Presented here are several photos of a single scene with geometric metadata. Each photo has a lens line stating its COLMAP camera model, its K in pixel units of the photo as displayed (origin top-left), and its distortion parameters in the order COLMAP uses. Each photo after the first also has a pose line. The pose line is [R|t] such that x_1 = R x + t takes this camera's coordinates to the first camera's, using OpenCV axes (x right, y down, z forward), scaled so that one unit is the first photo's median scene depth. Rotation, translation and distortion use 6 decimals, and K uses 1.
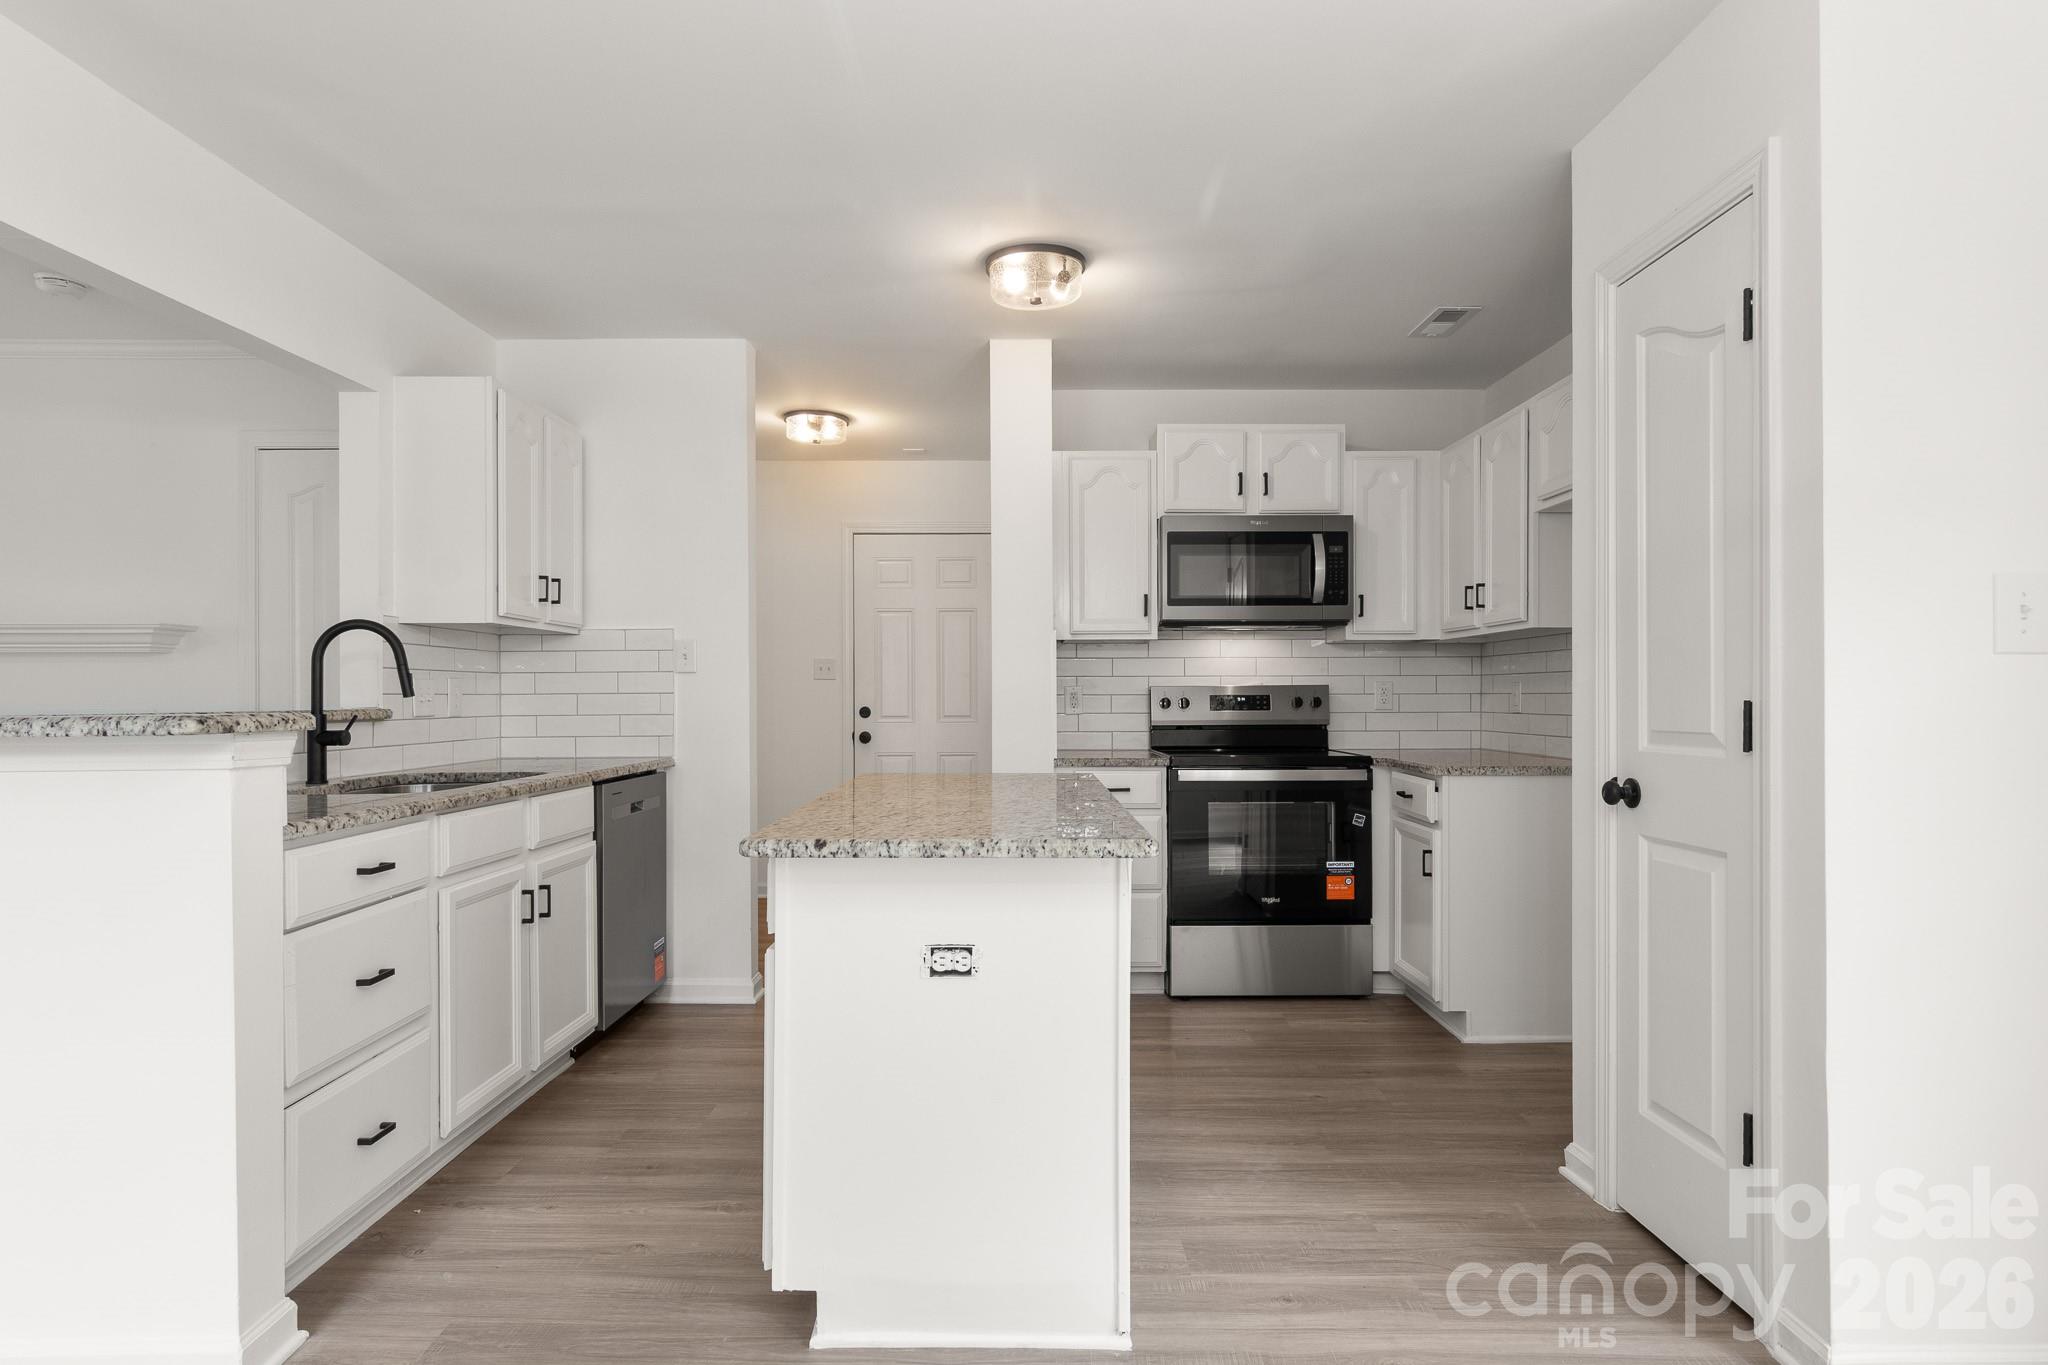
lens RADIAL K [[1092.2, 0, 1014.1], [0, 1092.2, 694.3], [0, 0, 1]] dist [0.001026, 0.001145]
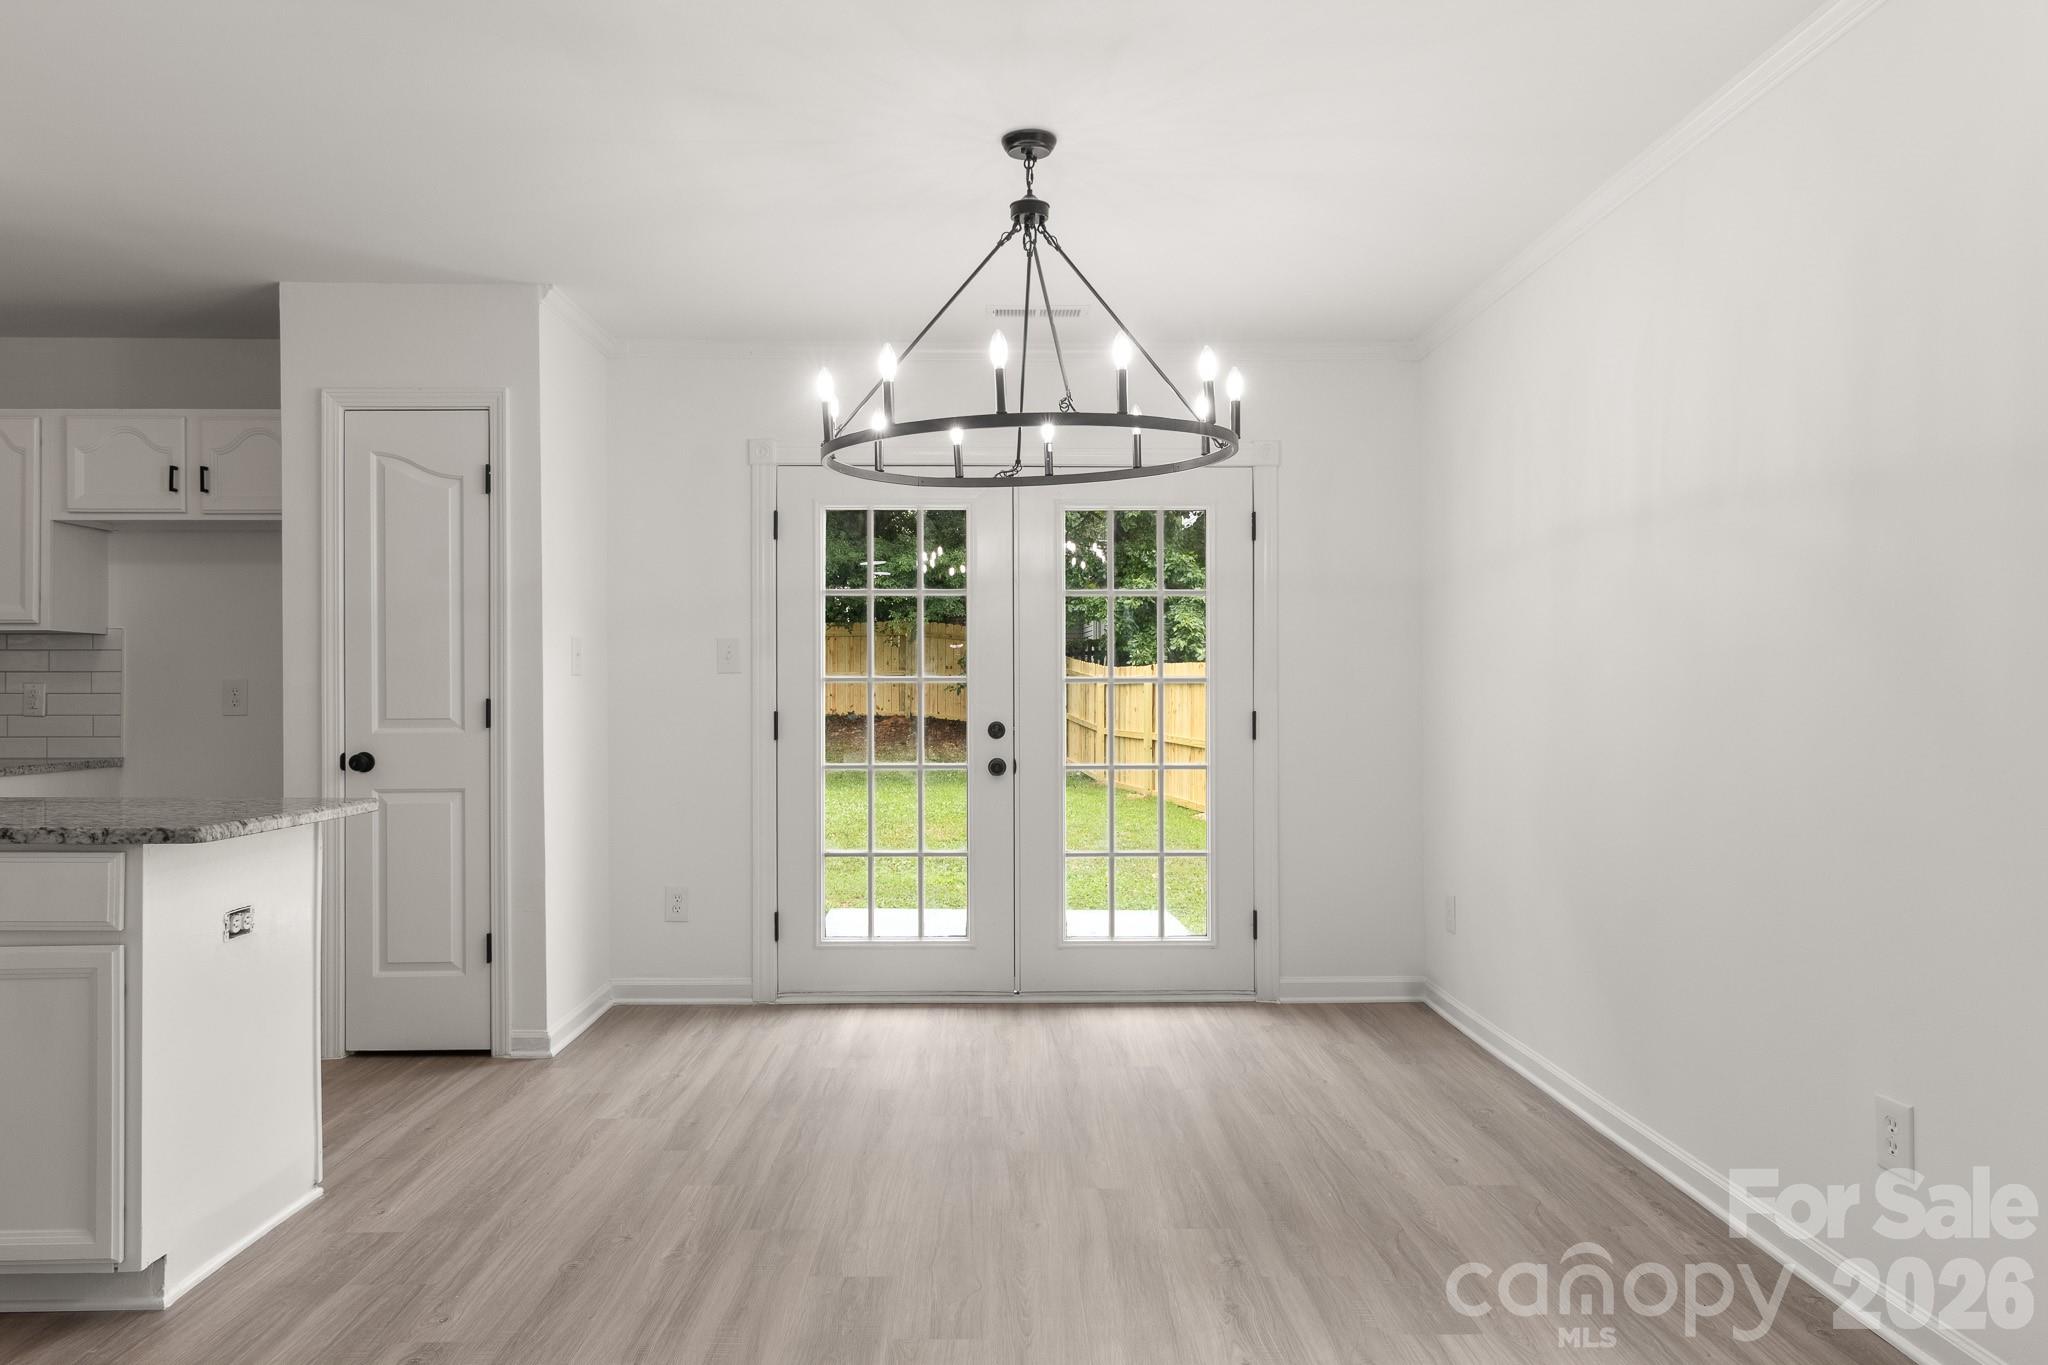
lens RADIAL K [[1286.8, 0, 1024.0], [0, 1286.8, 682.5], [0, 0, 1]] dist [-0.002580, 0.000726]
pose [[-0.026302, 0.010273, 0.999601, -0.701595], [-0.000638, 0.999947, -0.010293, 0.000355], [-0.999654, -0.000908, -0.026294, 0.094722]]
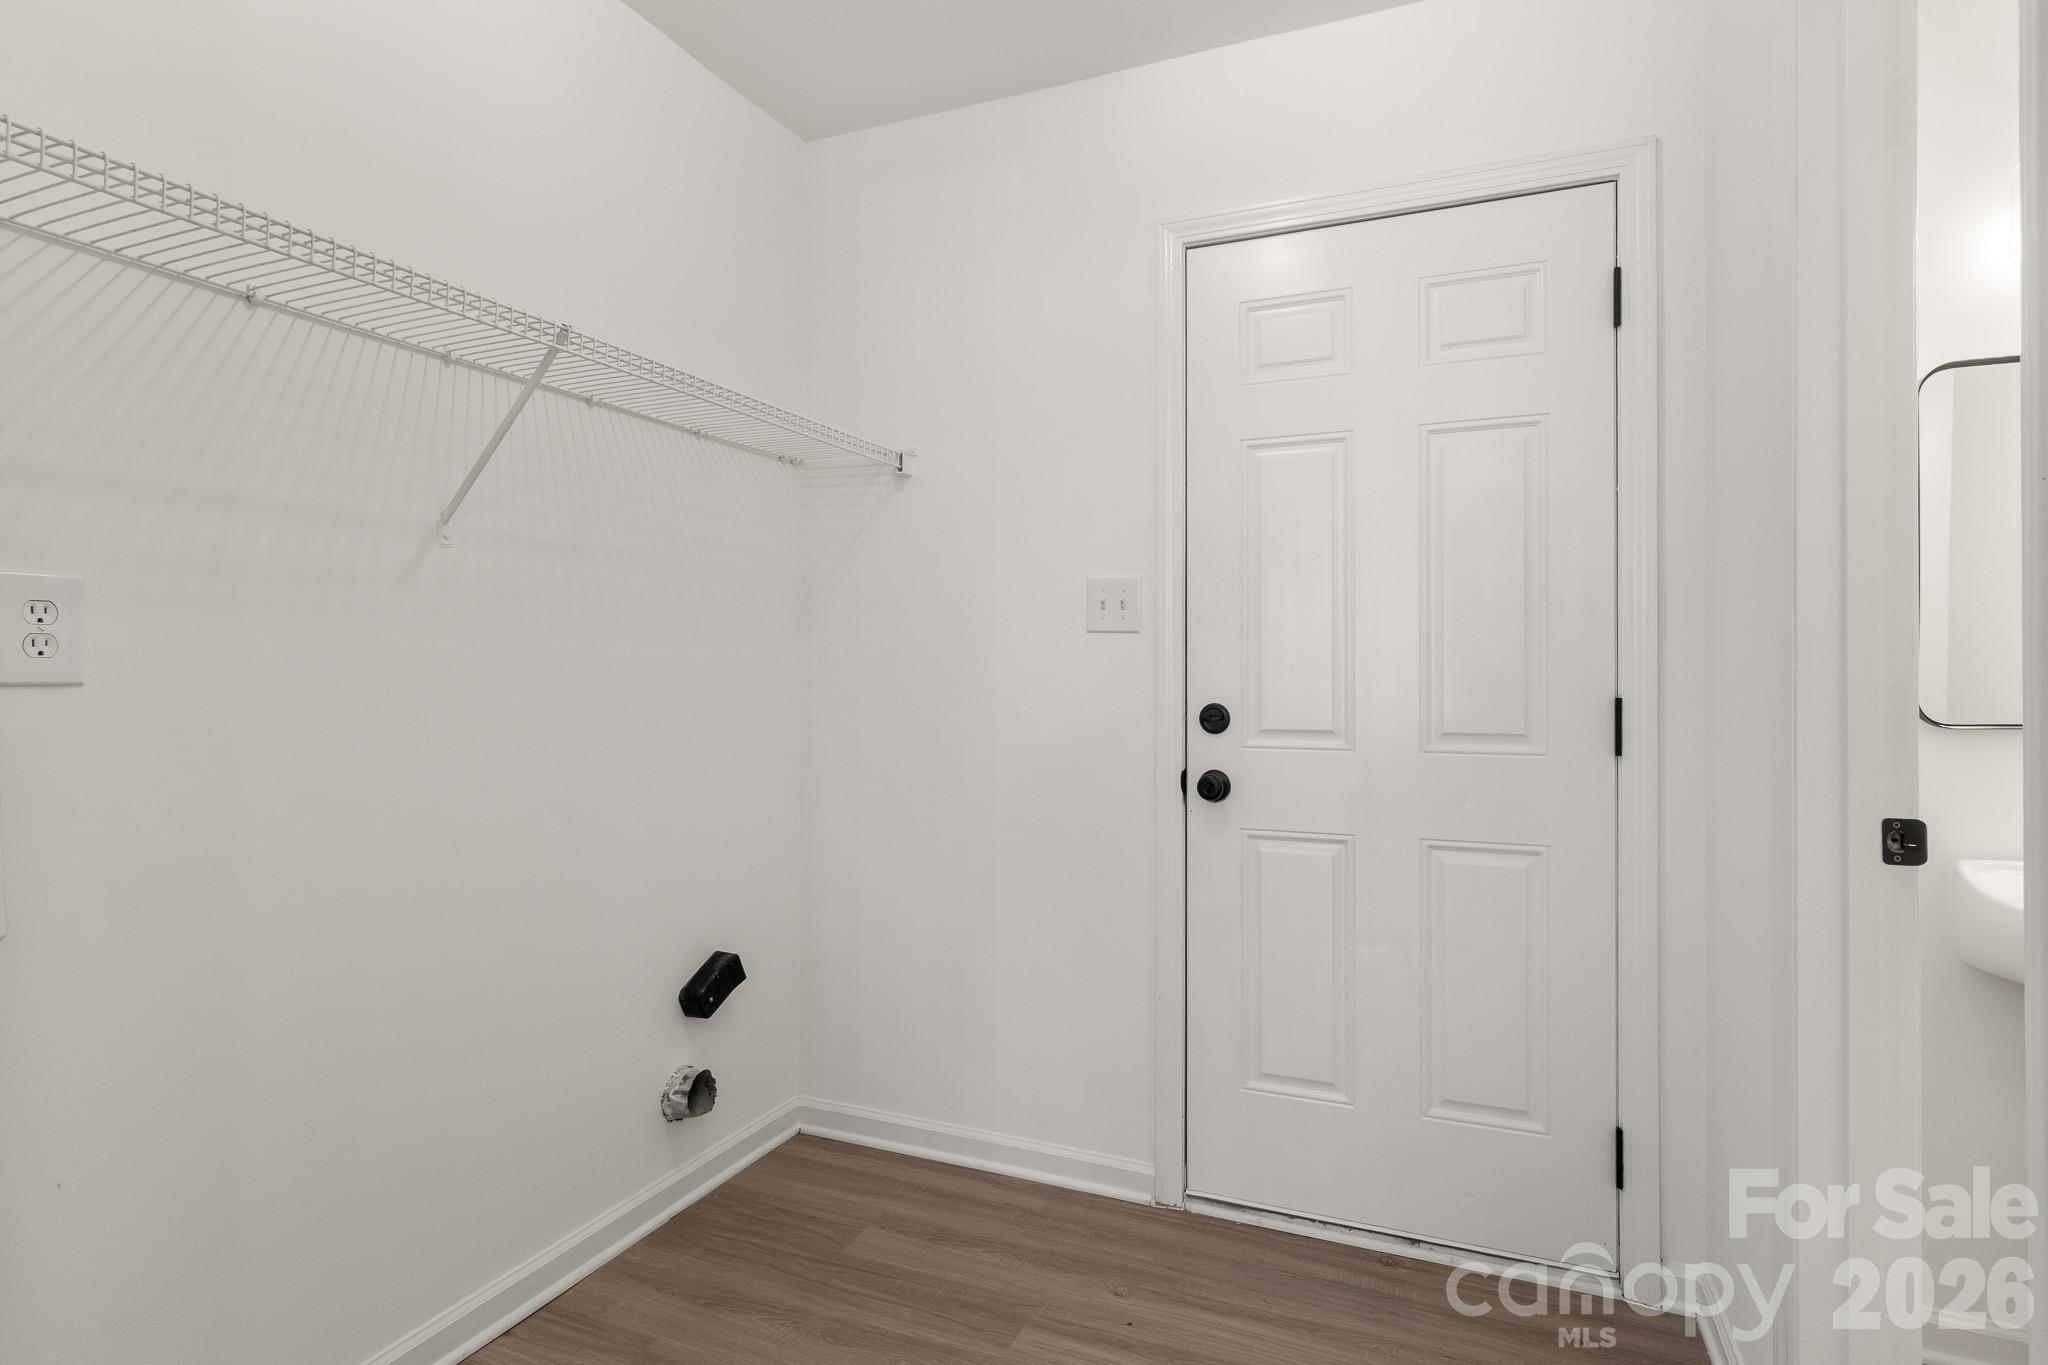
lens RADIAL K [[1070.6, 0, 1012.2], [0, 1070.6, 667.3], [0, 0, 1]] dist [0.002270, 0.000820]
pose [[0.916012, 0.001482, -0.401148, -0.081865], [-0.002927, 0.999991, -0.002989, 0.000475], [0.401140, 0.003912, 0.916008, 0.981251]]
